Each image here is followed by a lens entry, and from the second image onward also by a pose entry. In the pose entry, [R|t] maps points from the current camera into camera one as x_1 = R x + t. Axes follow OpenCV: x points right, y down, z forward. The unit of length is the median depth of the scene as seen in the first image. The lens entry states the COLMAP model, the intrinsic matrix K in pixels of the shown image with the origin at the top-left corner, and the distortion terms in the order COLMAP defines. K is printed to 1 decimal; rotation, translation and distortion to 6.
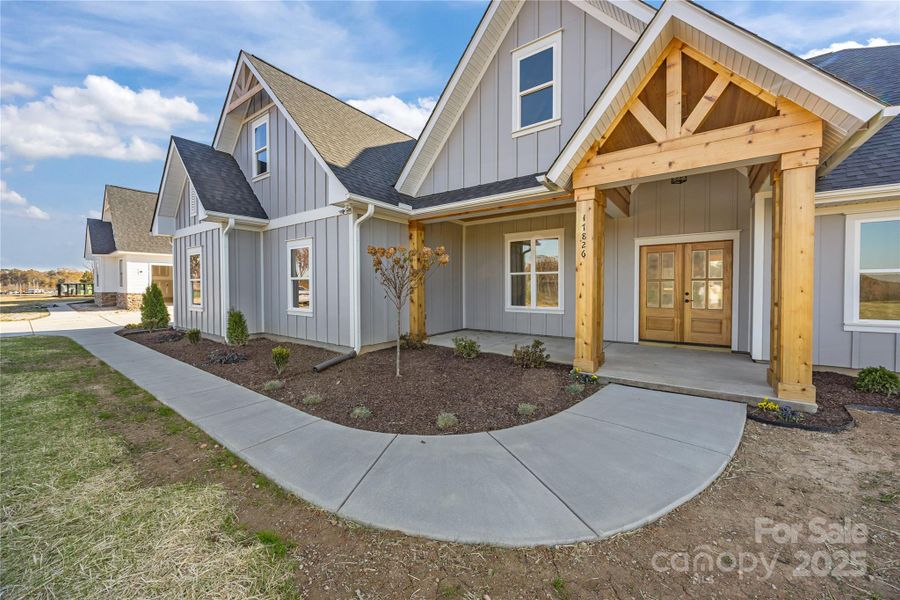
lens RADIAL K [[345.8, 0, 446.5], [0, 345.8, 294.2], [0, 0, 1]] dist [-0.003087, 0.000882]
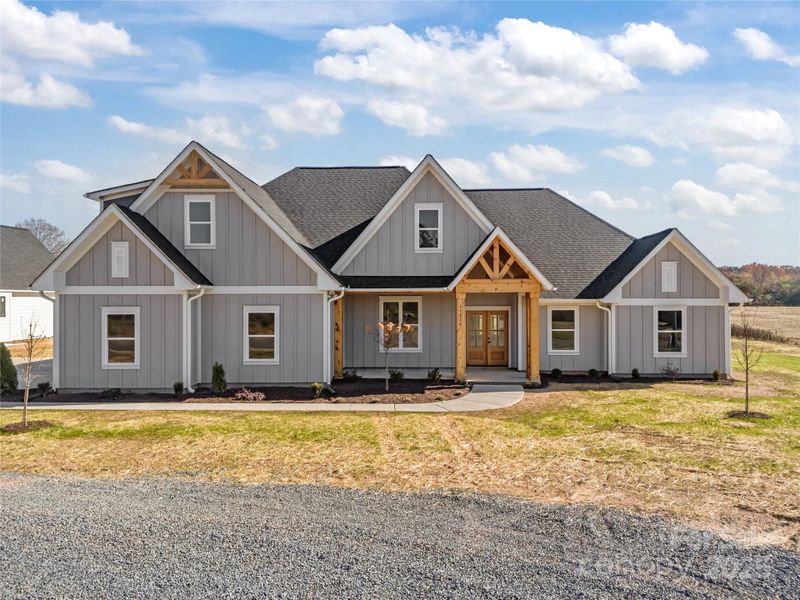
lens RADIAL K [[596.2, 0, 401.1], [0, 596.2, 297.5], [0, 0, 1]] dist [0.013894, 0.001093]
pose [[0.824559, -0.000130, 0.565775, -1.524519], [0.012552, 0.999758, -0.018064, -0.172794], [-0.565636, 0.021996, 0.824361, -1.388990]]
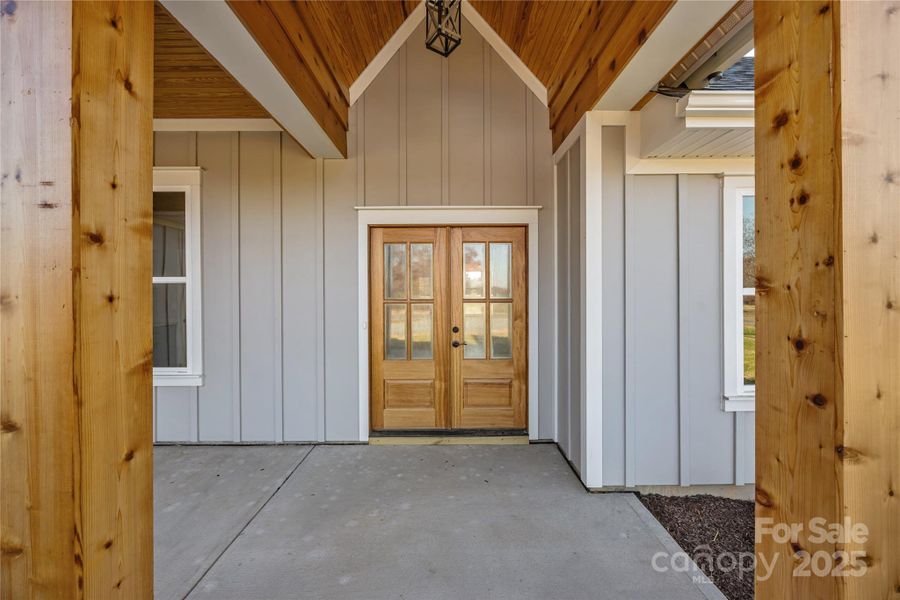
lens RADIAL K [[345.8, 0, 444.9], [0, 345.8, 296.4], [0, 0, 1]] dist [-0.003087, 0.000882]
pose [[0.811334, -0.002909, 0.584575, 0.417333], [0.013761, 0.999806, -0.014123, -0.043885], [-0.584420, 0.019503, 0.811217, 0.640954]]
